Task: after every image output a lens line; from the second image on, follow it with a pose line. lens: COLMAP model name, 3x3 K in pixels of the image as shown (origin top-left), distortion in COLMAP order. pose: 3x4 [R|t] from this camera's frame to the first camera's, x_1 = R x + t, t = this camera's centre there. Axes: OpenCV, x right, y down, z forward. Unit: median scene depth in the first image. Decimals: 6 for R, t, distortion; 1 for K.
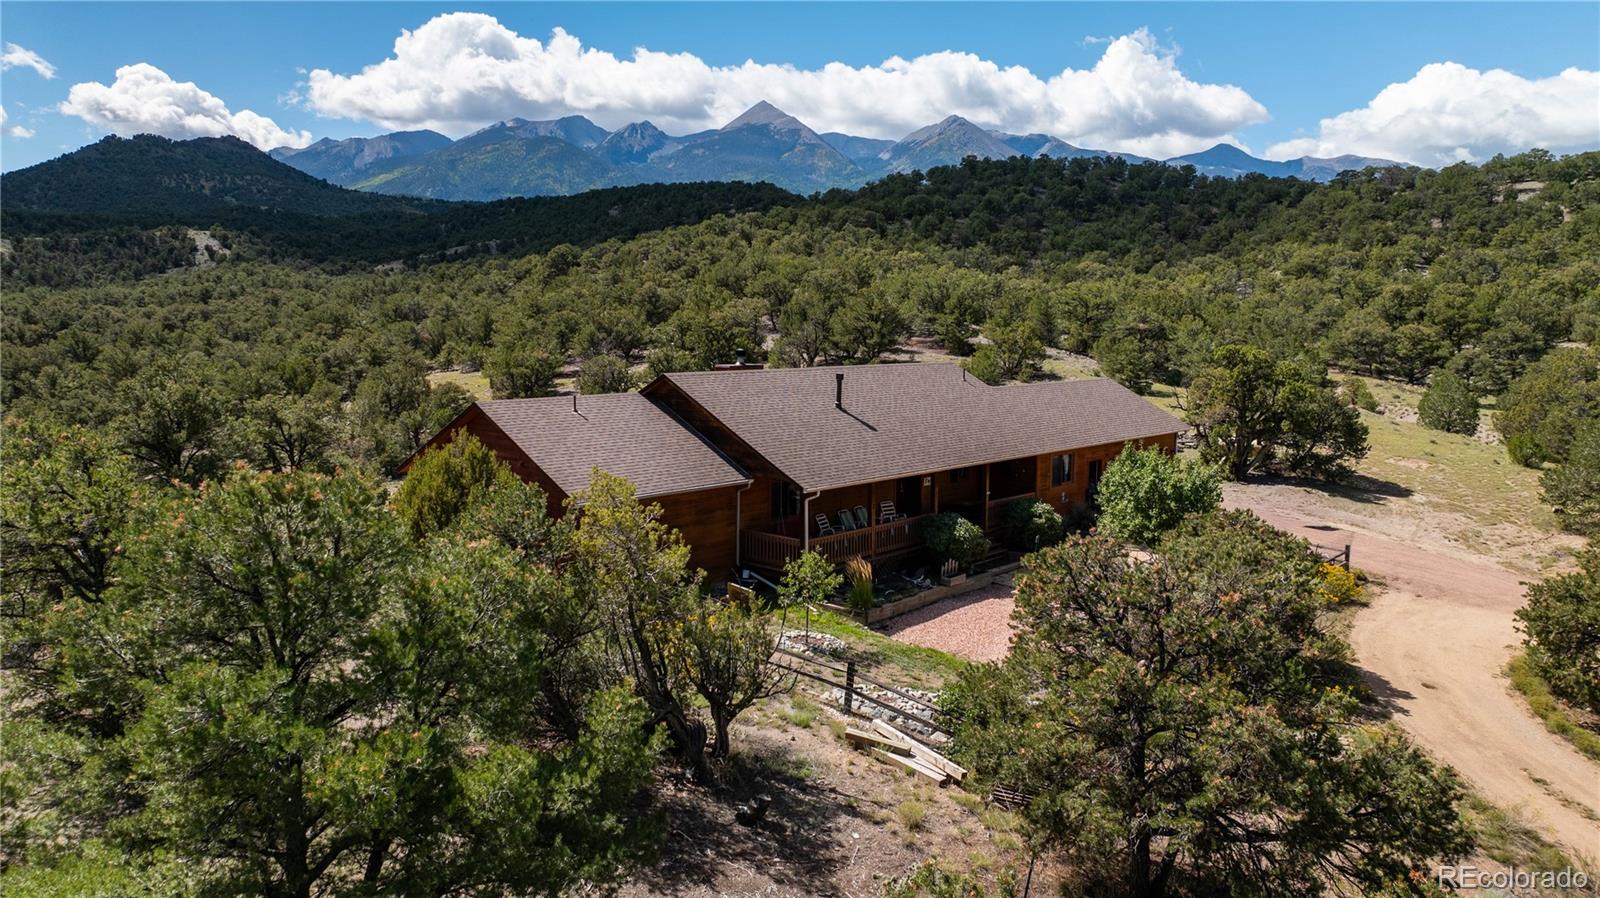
lens RADIAL K [[1100.7, 0, 807.1], [0, 1100.7, 449.2], [0, 0, 1]] dist [-0.039338, 0.019623]
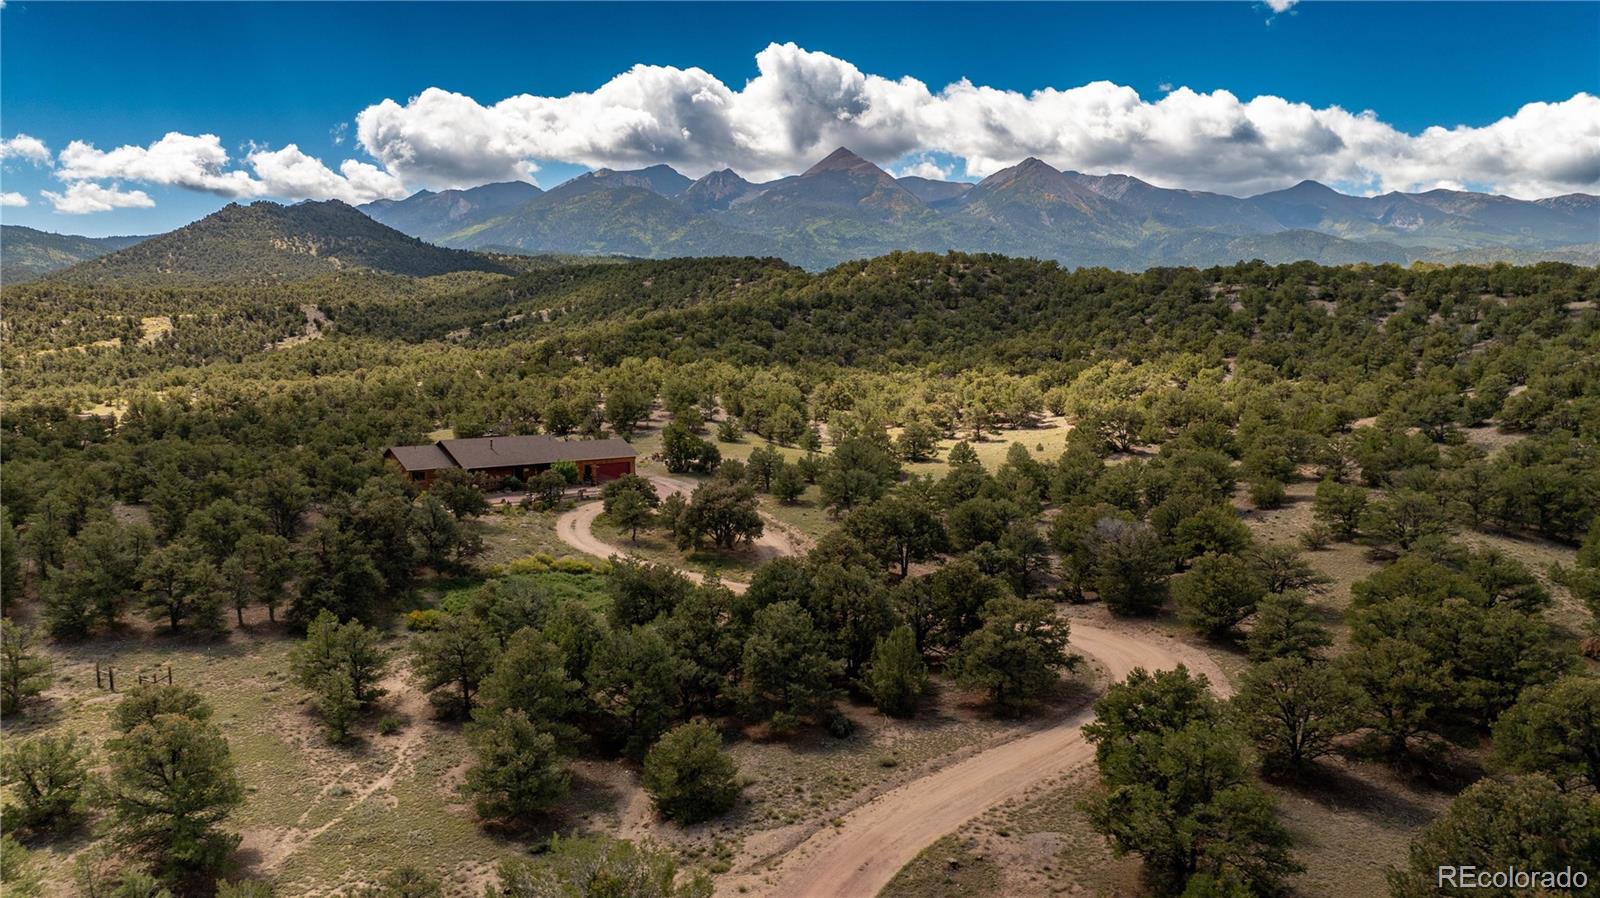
lens RADIAL K [[1100.7, 0, 807.1], [0, 1100.7, 449.2], [0, 0, 1]] dist [-0.039338, 0.019623]
pose [[0.997179, 0.000570, -0.075063, 0.091908], [-0.003381, 0.999297, -0.037324, 0.006563], [0.074989, 0.037473, 0.996480, -0.175099]]
